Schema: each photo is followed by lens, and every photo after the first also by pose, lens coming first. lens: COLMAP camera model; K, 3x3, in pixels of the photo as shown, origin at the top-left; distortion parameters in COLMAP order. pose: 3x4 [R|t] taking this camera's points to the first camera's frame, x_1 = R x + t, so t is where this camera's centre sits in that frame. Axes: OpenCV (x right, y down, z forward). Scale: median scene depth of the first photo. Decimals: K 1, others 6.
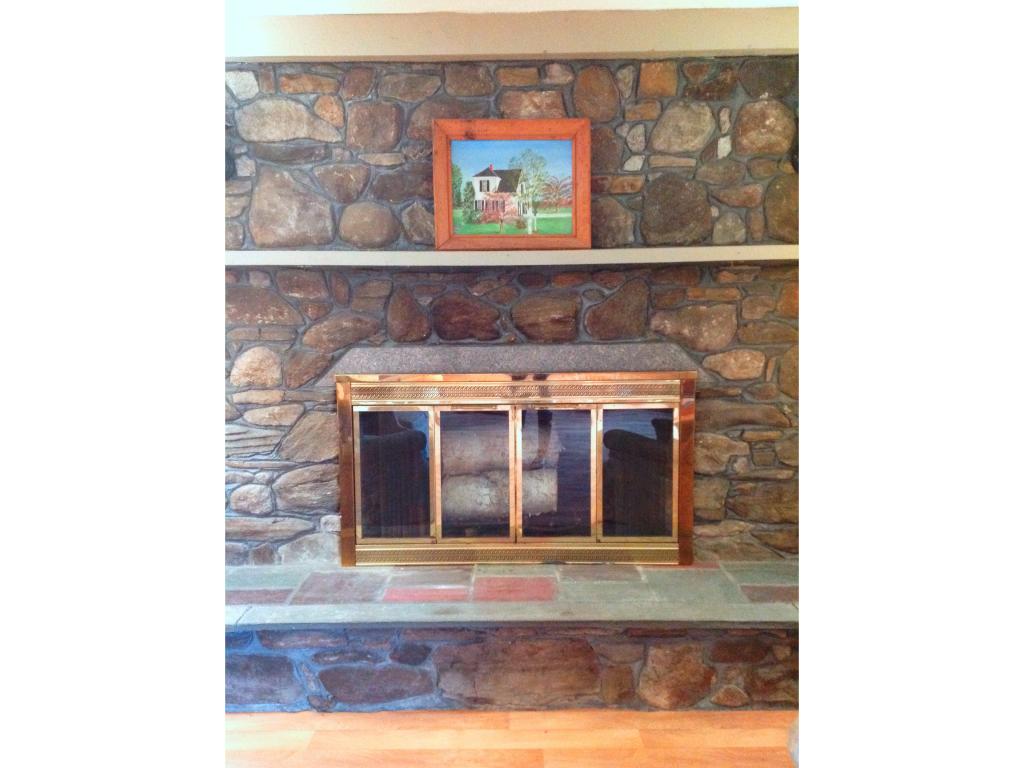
lens RADIAL K [[970.1, 0, 510.6], [0, 970.1, 389.1], [0, 0, 1]] dist [0.170609, -0.351773]
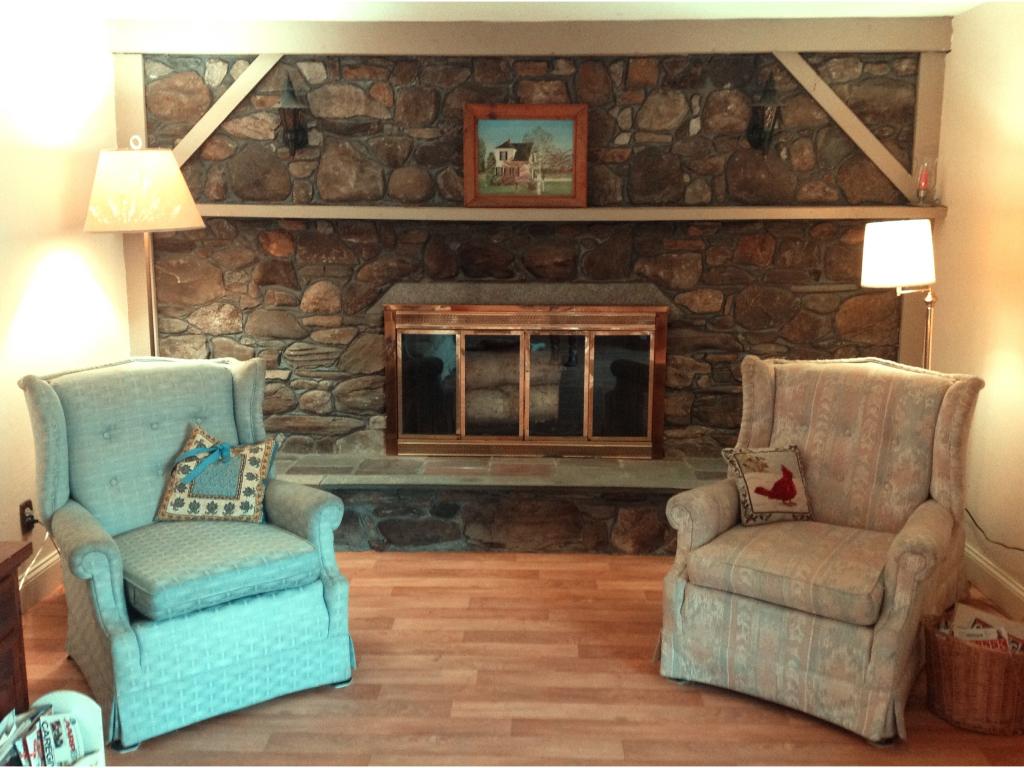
lens RADIAL K [[970.1, 0, 510.6], [0, 970.1, 389.1], [0, 0, 1]] dist [0.170609, -0.351773]
pose [[0.999774, 0.016824, -0.012960, 0.003843], [-0.015890, 0.997485, 0.069073, 0.005290], [0.014089, -0.068852, 0.997527, -0.277857]]
